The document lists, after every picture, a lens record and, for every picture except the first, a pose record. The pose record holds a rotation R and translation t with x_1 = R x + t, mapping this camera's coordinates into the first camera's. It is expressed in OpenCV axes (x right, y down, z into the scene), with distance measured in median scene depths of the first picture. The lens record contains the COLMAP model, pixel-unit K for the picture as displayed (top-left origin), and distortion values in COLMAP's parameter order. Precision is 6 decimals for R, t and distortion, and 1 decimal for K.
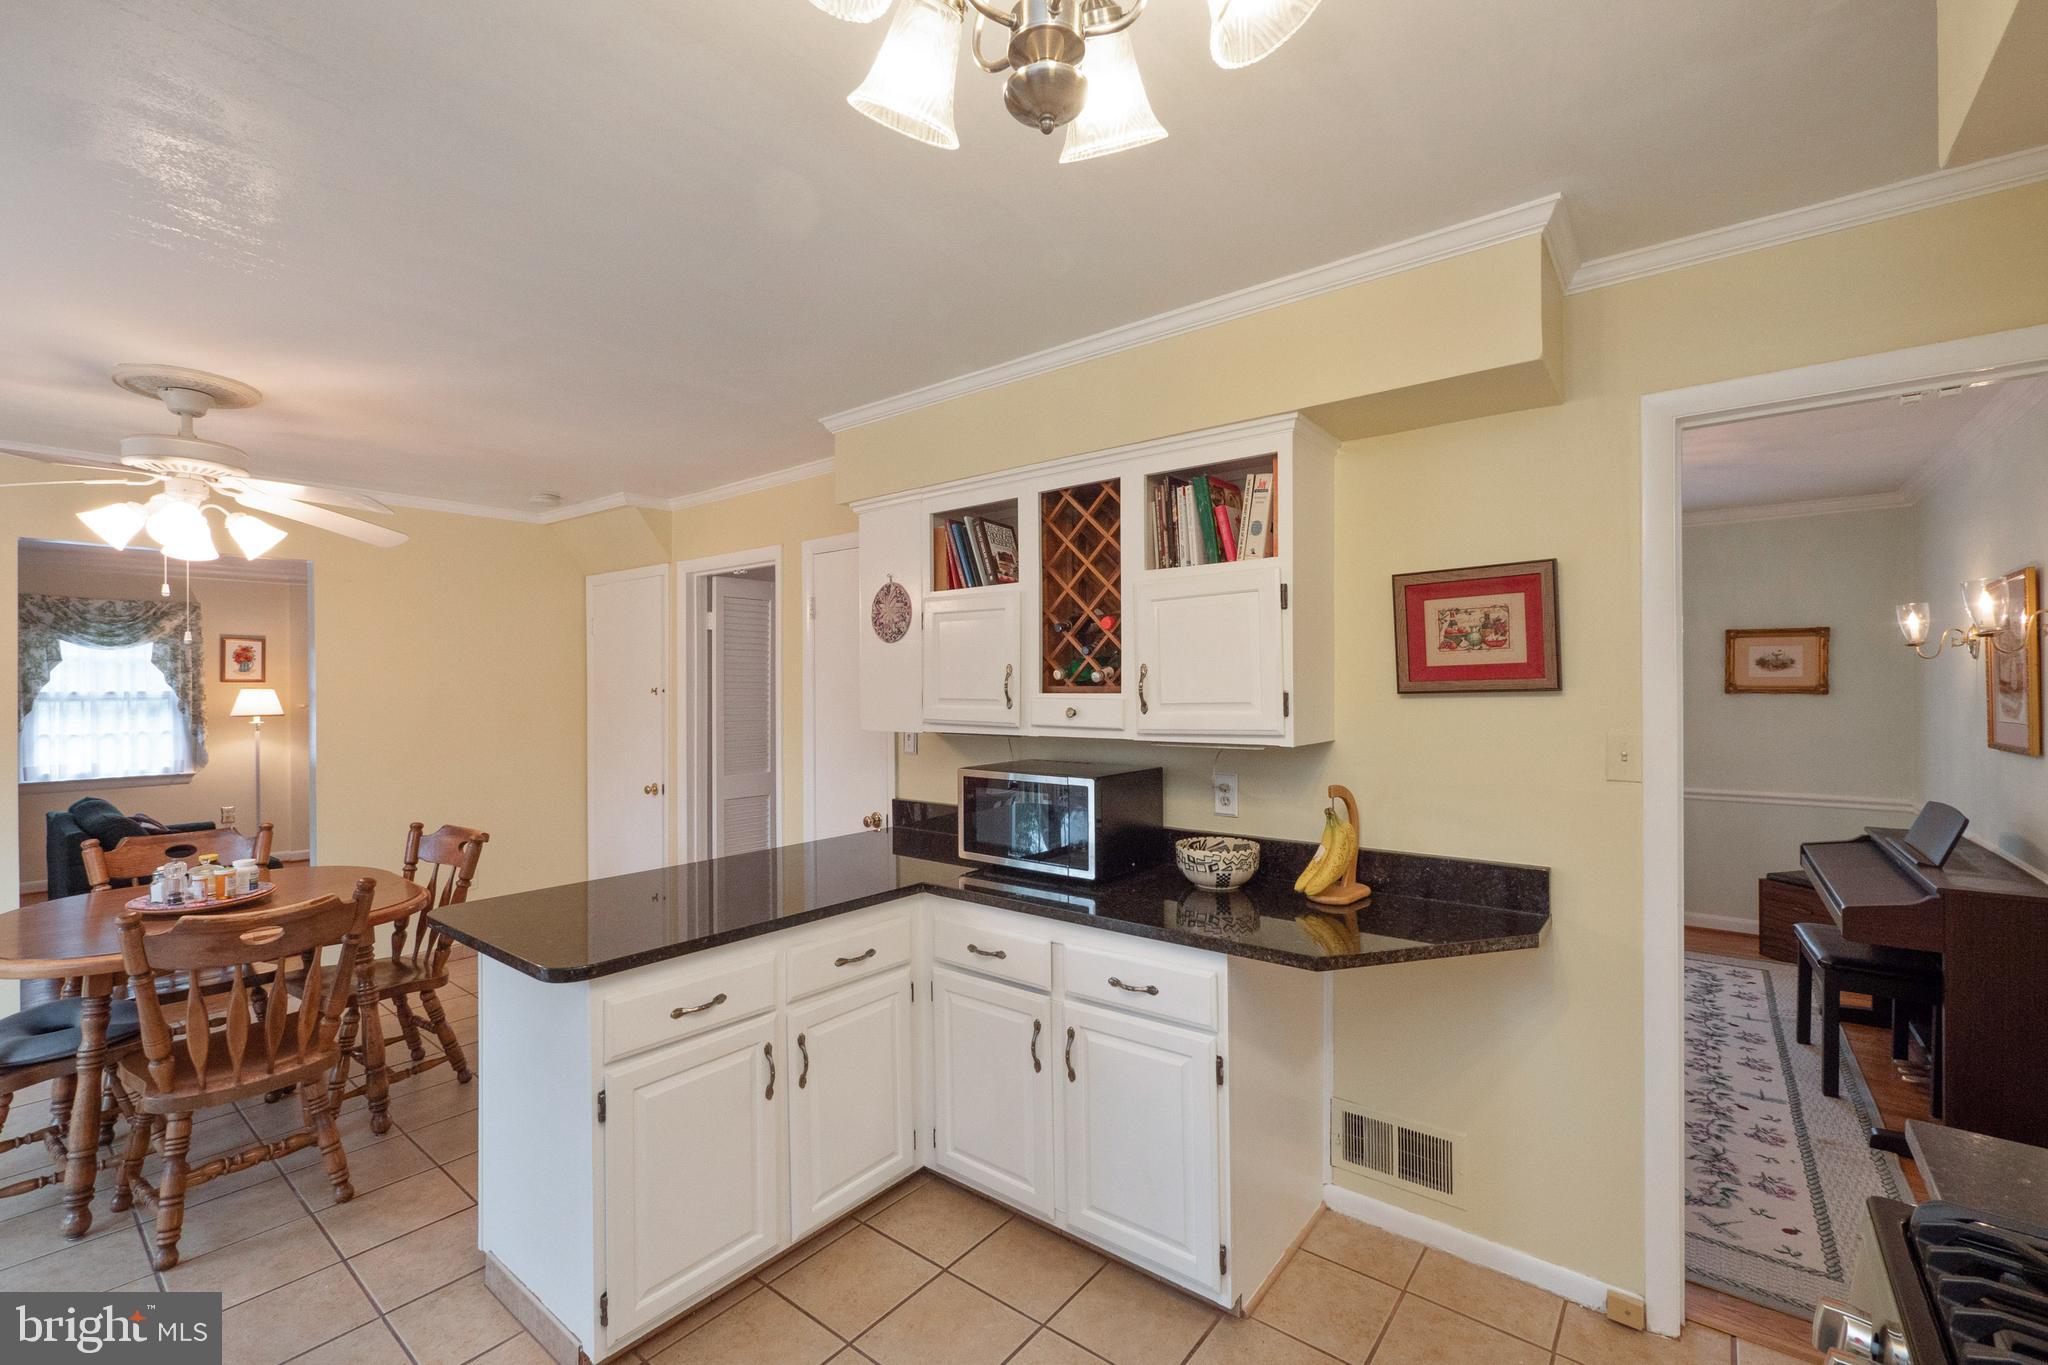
lens RADIAL K [[866.1, 0, 1030.6], [0, 866.1, 683.6], [0, 0, 1]] dist [-0.003341, 0.000378]
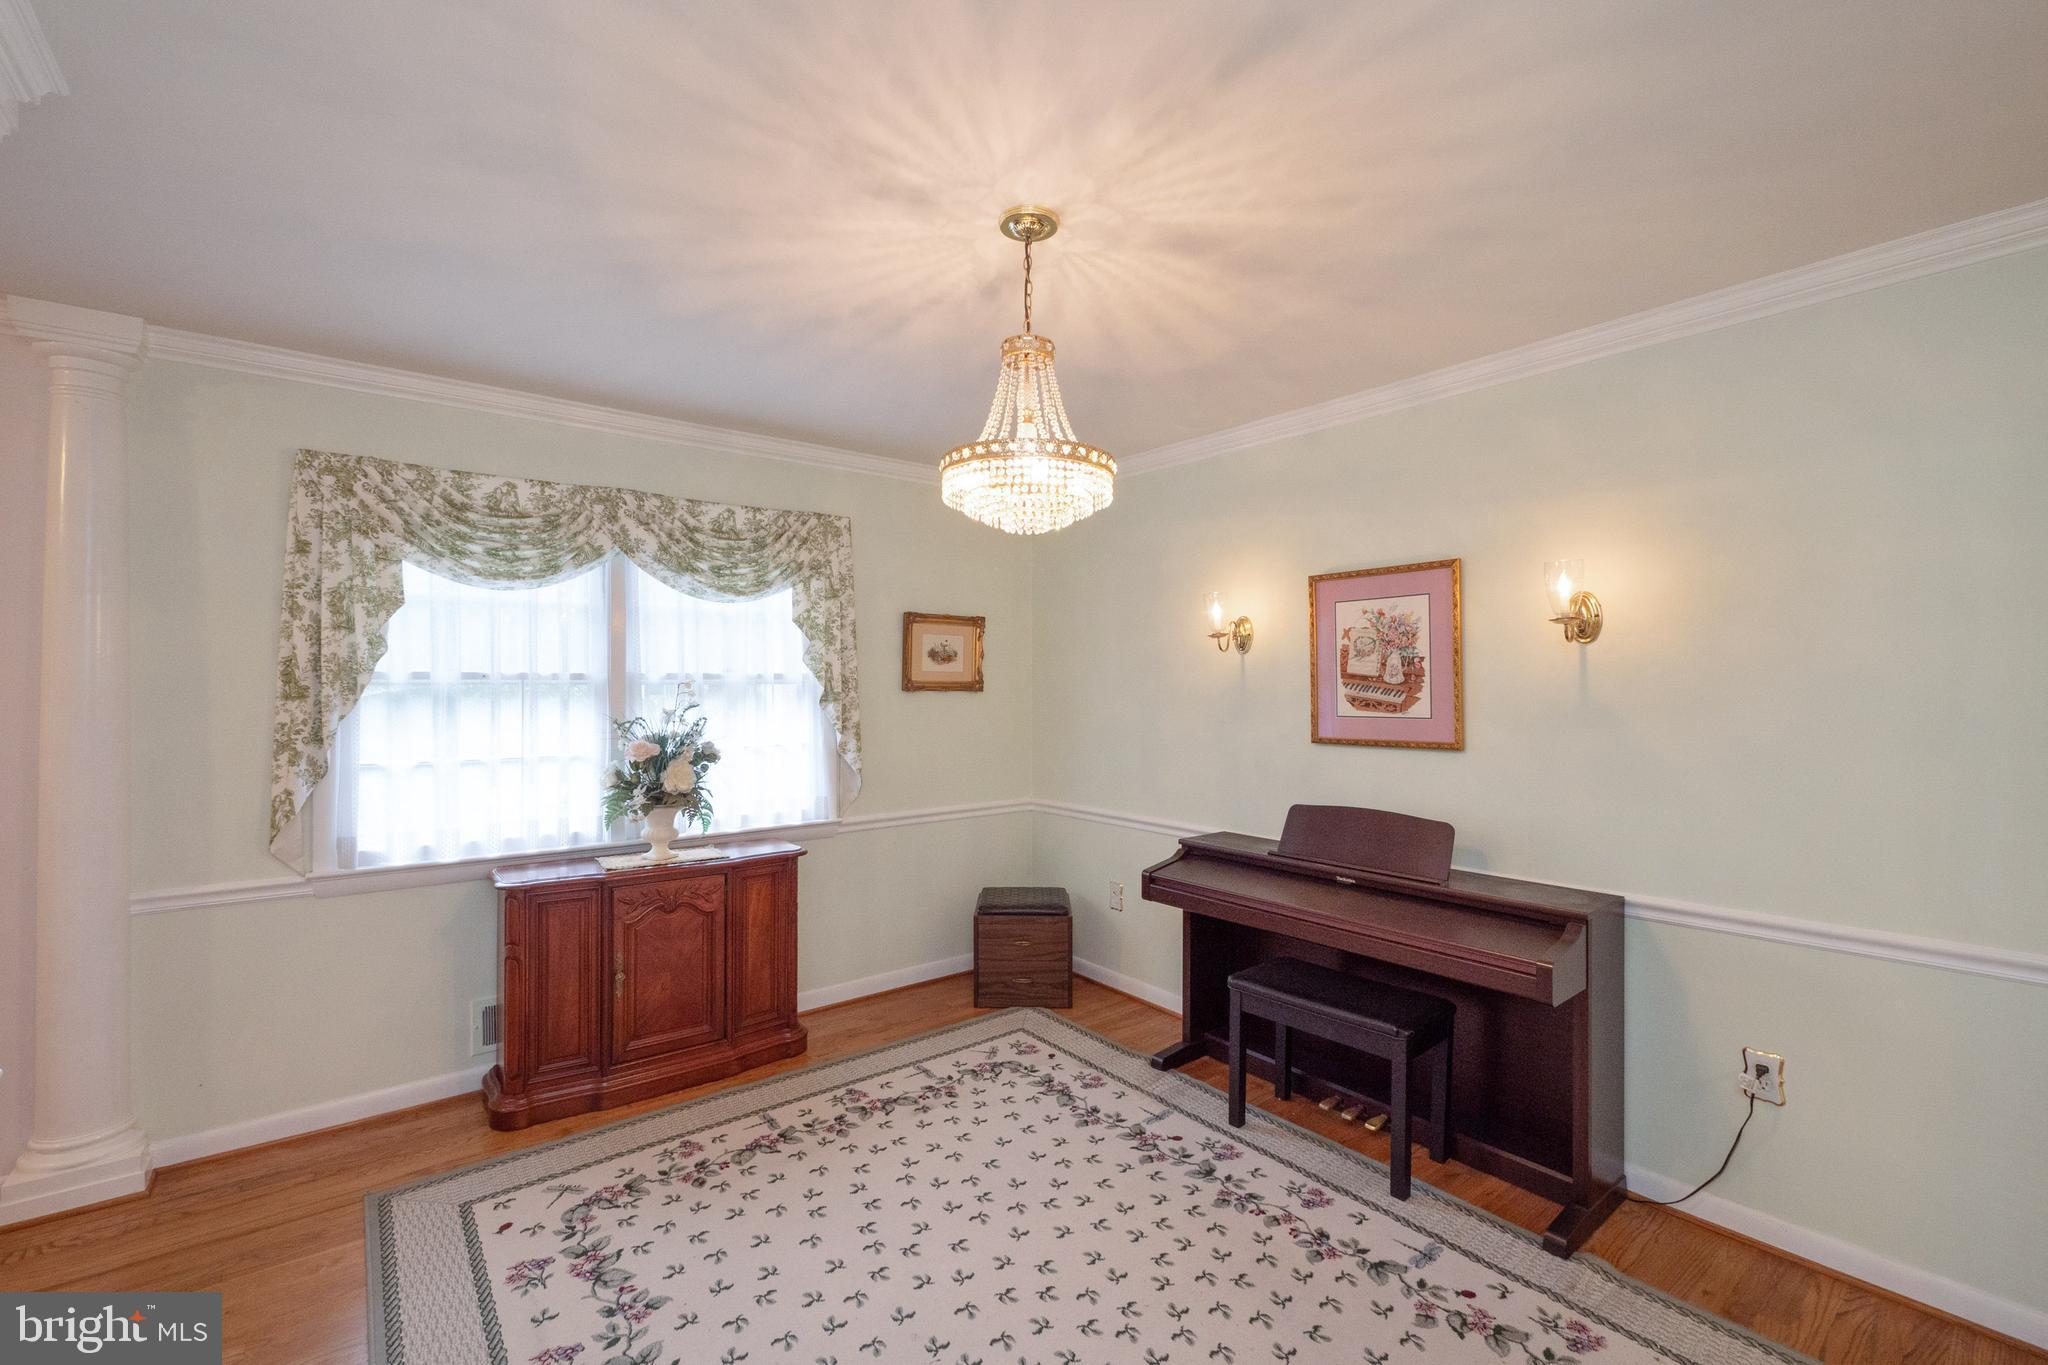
lens RADIAL K [[866.1, 0, 1037.7], [0, 866.1, 683.6], [0, 0, 1]] dist [-0.003341, 0.000378]
pose [[0.229399, 0.010738, 0.973273, 0.062214], [-0.004831, 0.999939, -0.009894, 0.015382], [-0.973320, -0.002432, 0.229437, 0.877438]]
